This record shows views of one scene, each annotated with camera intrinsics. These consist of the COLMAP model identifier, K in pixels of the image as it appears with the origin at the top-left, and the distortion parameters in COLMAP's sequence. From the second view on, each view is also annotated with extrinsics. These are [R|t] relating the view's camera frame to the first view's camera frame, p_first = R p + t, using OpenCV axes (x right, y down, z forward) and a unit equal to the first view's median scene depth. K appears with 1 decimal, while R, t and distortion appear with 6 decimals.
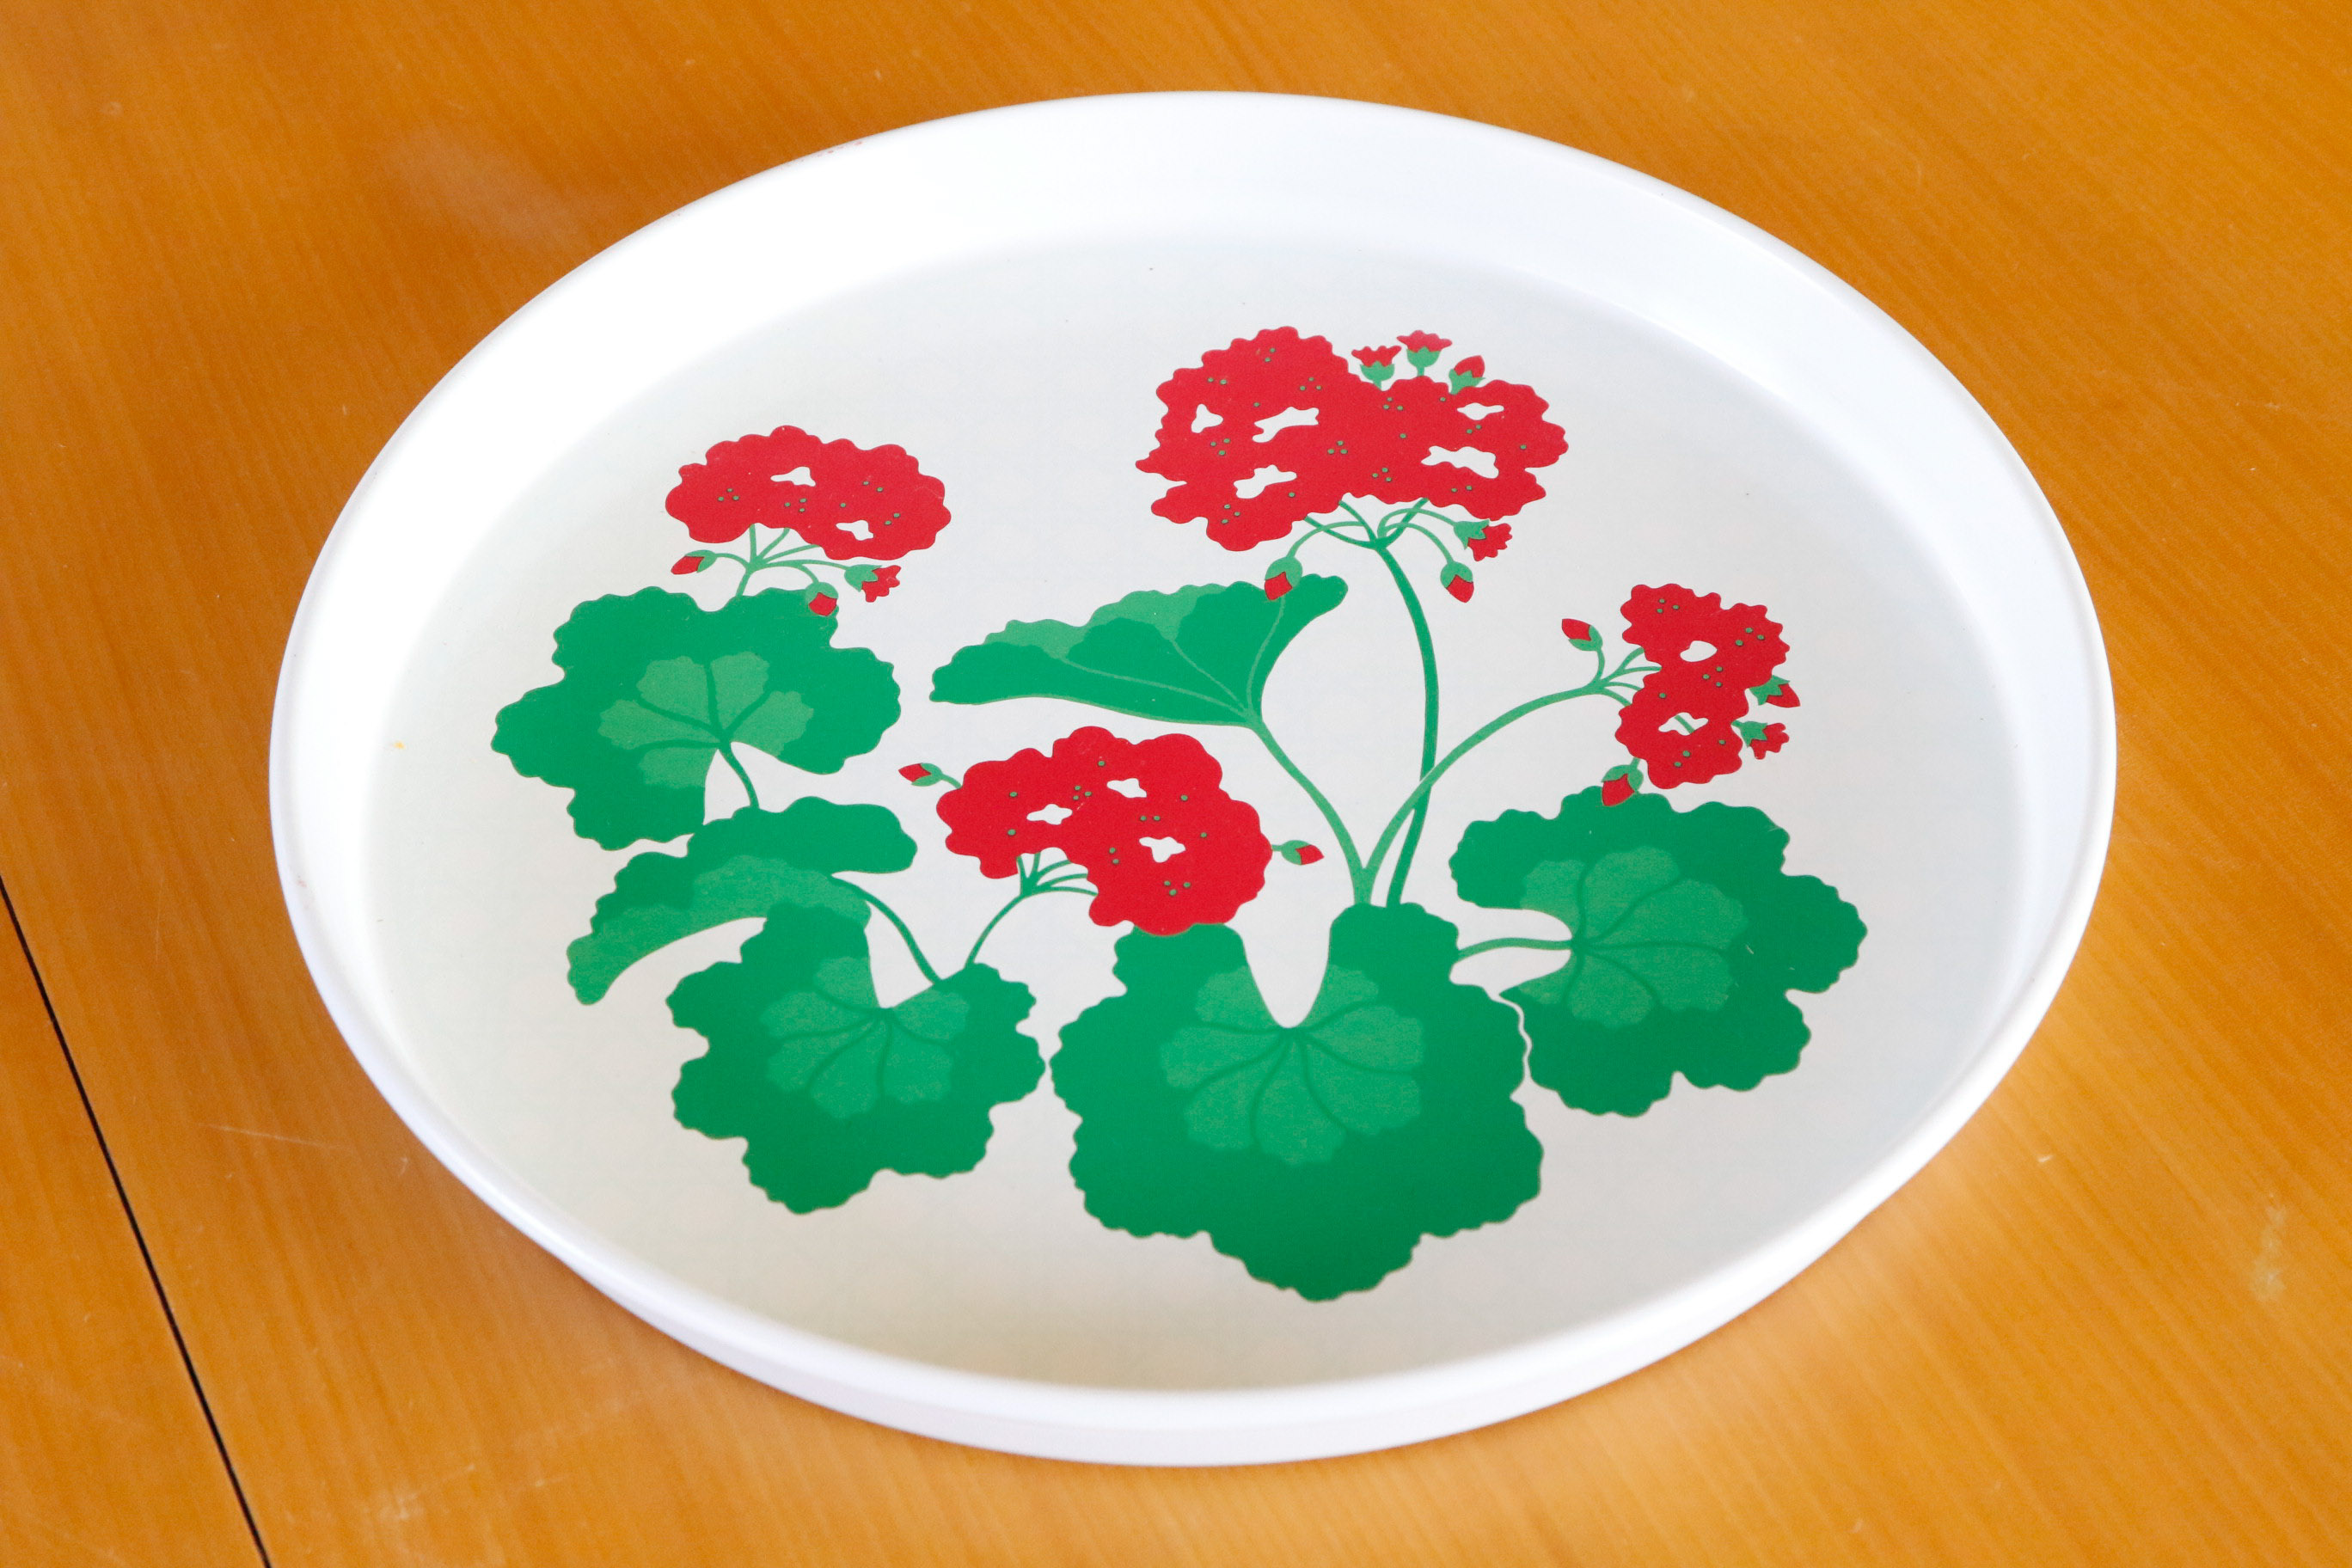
lens RADIAL K [[3835.8, 0, 1176.0], [0, 3835.8, 784.0], [0, 0, 1]] dist [-0.022678, 0.032486]
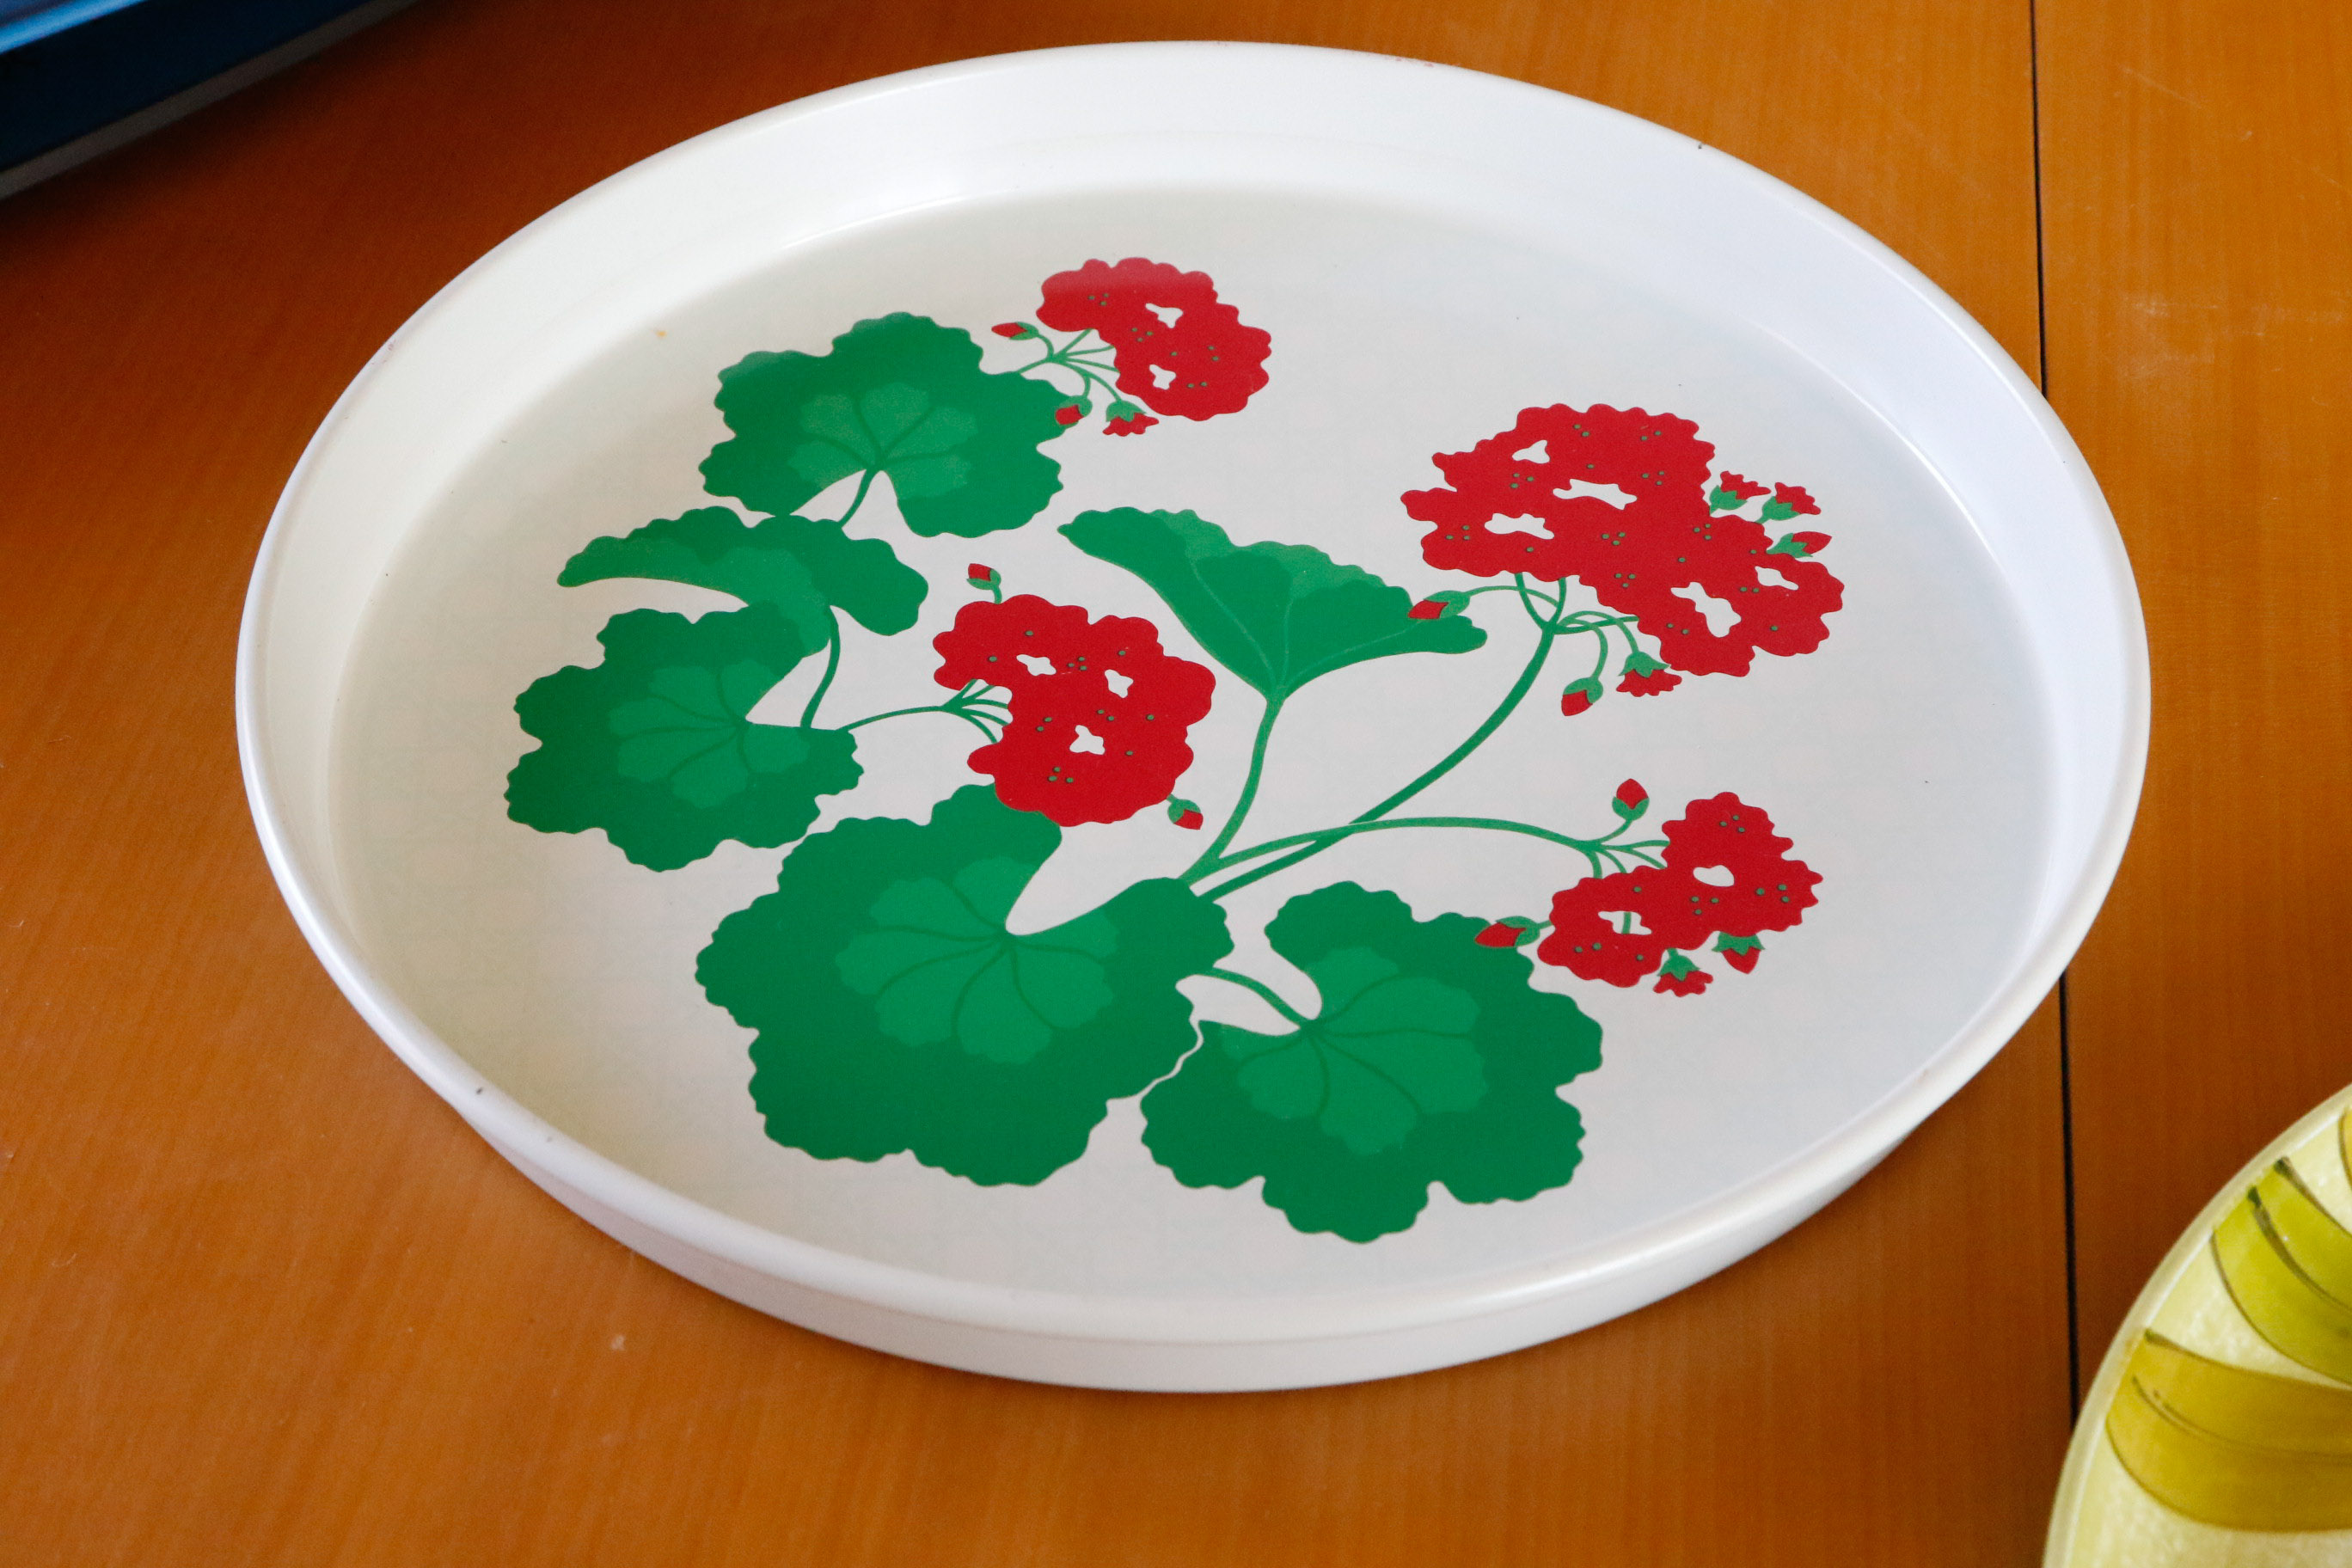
lens RADIAL K [[3835.8, 0, 1176.0], [0, 3835.8, 784.0], [0, 0, 1]] dist [-0.022678, 0.032486]
pose [[0.733388, 0.482795, -0.478593, 0.464124], [-0.509491, 0.856442, 0.083227, -0.063772], [0.450068, 0.182801, 0.874084, 0.167821]]
